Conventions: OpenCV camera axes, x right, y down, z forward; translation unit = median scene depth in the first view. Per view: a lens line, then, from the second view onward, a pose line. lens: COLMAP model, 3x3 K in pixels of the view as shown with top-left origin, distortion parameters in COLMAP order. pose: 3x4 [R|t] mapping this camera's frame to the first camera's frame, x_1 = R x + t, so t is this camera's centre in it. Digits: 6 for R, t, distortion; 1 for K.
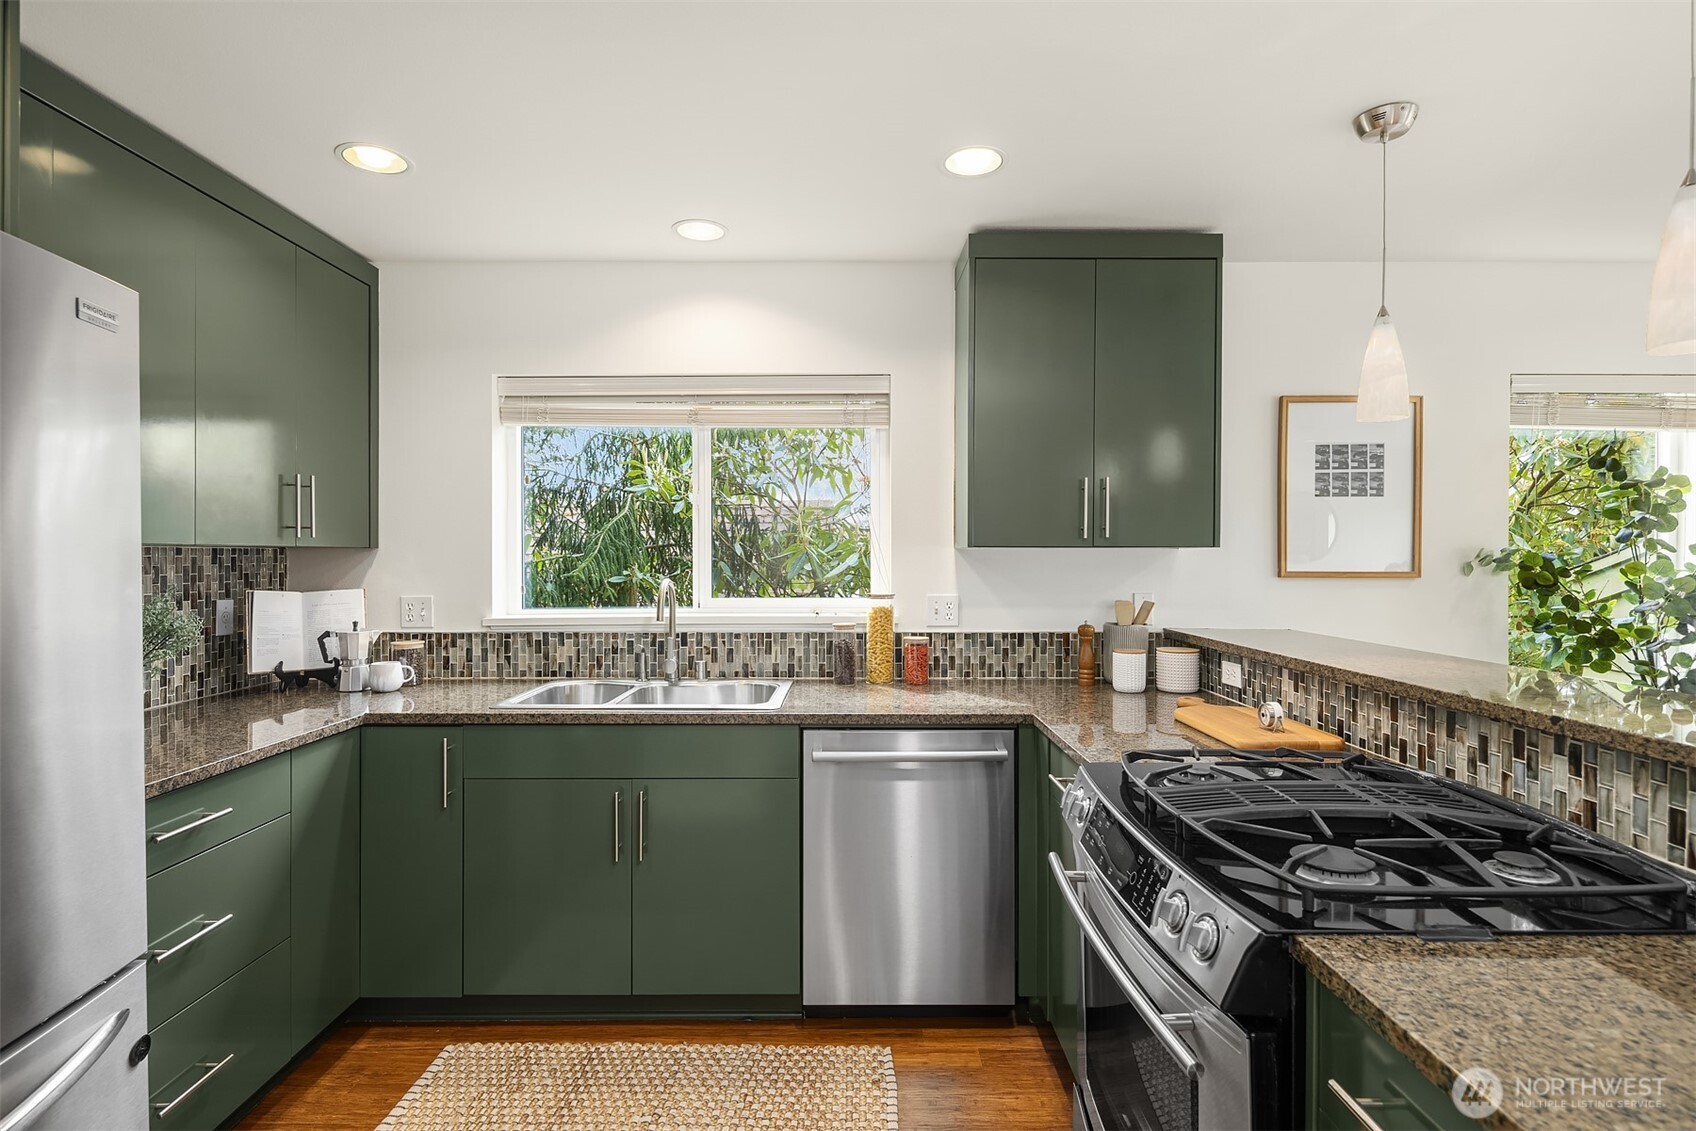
lens RADIAL K [[821.7, 0, 854.5], [0, 821.7, 561.7], [0, 0, 1]] dist [0.000559, -0.000717]
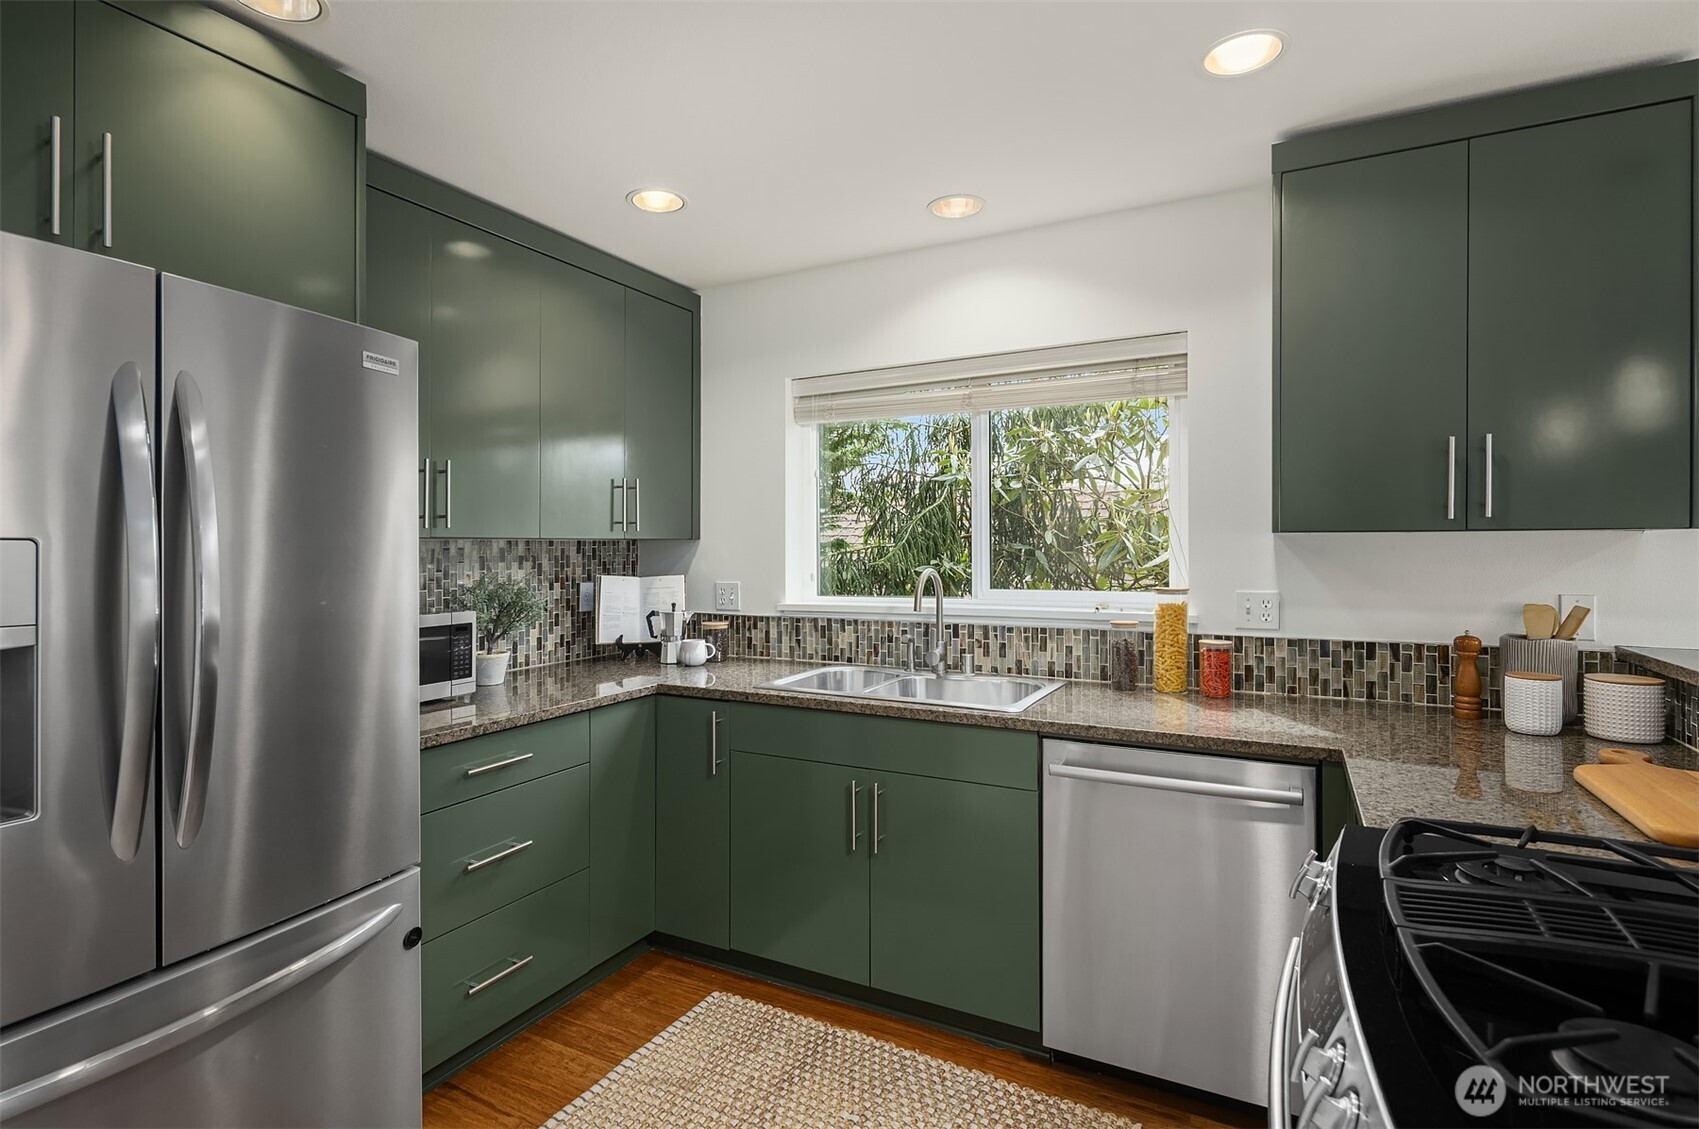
lens RADIAL K [[822.5, 0, 845.6], [0, 822.5, 547.5], [0, 0, 1]] dist [0.004468, -0.000968]
pose [[0.882422, -0.003424, -0.470446, 0.145379], [0.001410, 0.999988, -0.004634, 0.000139], [0.470457, 0.003426, 0.882416, 0.087722]]
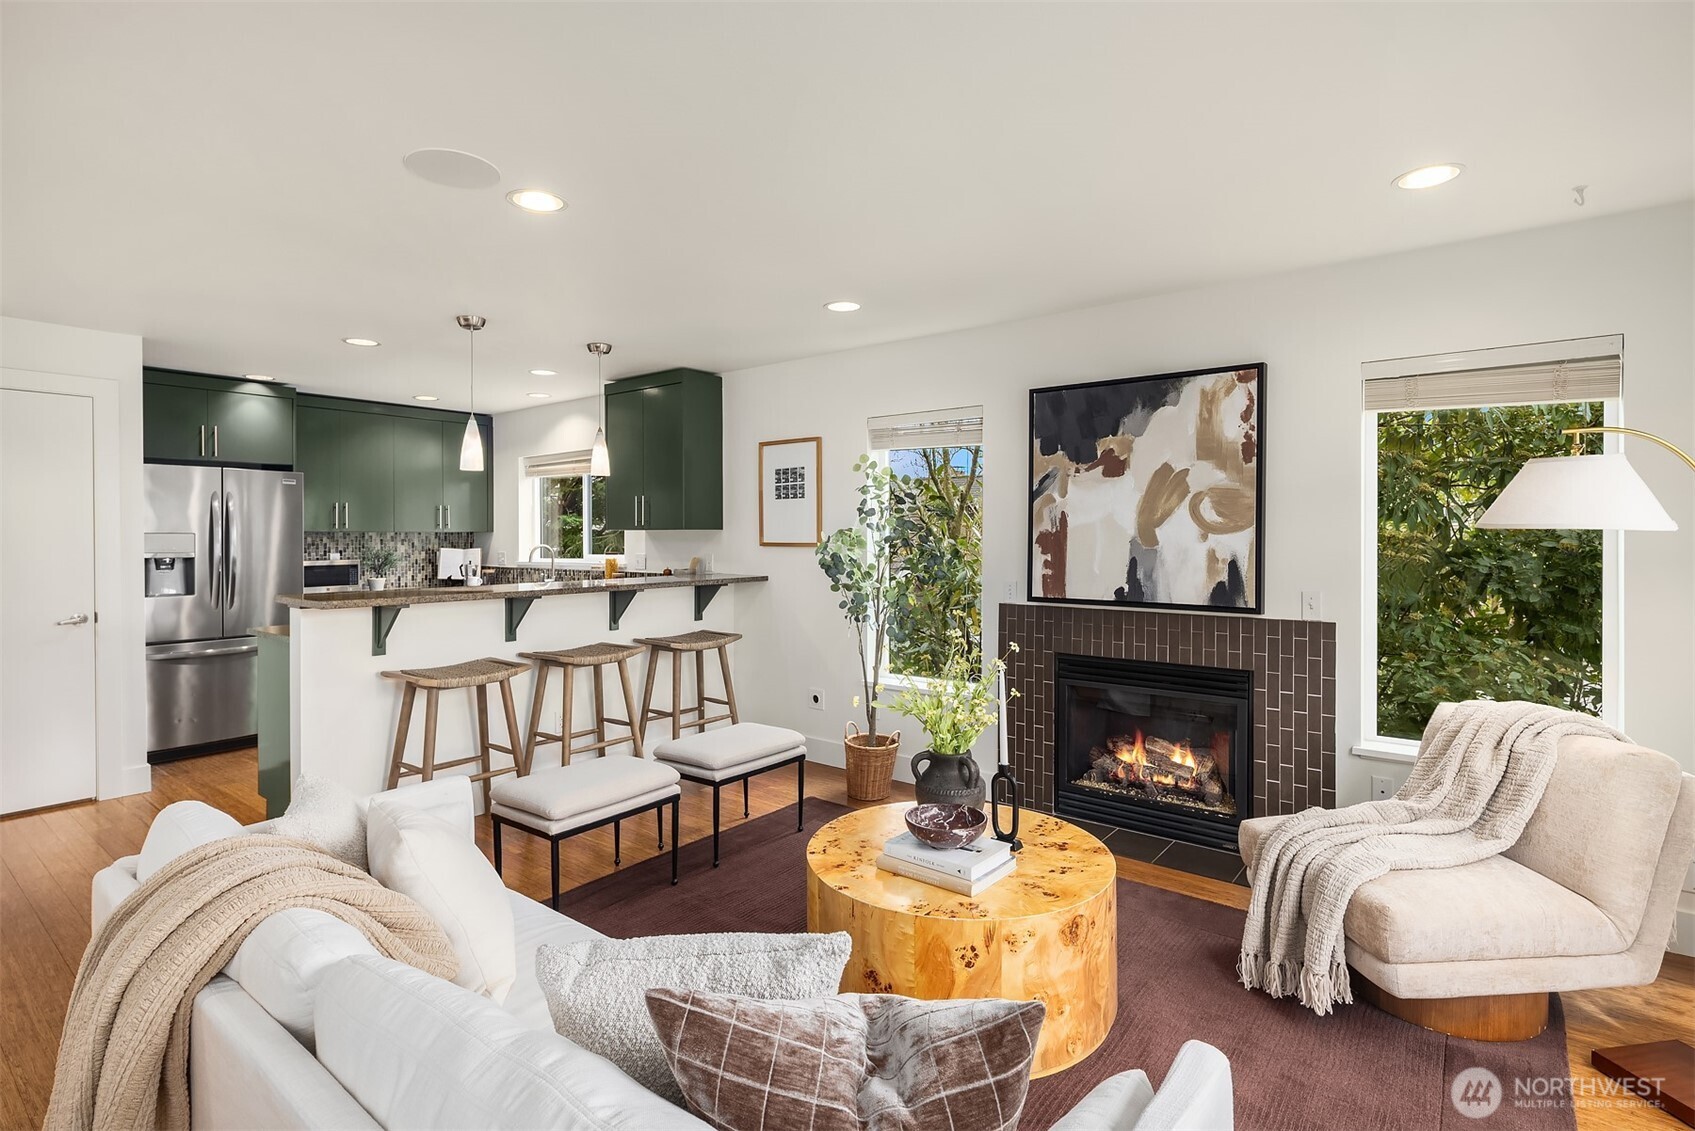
lens RADIAL K [[820.6, 0, 843.6], [0, 820.6, 548.5], [0, 0, 1]] dist [0.004468, -0.000968]
pose [[0.780453, 0.008035, -0.625162, 1.804625], [-0.004662, 0.999964, 0.007032, 0.010416], [0.625197, -0.002574, 0.780463, -0.252712]]
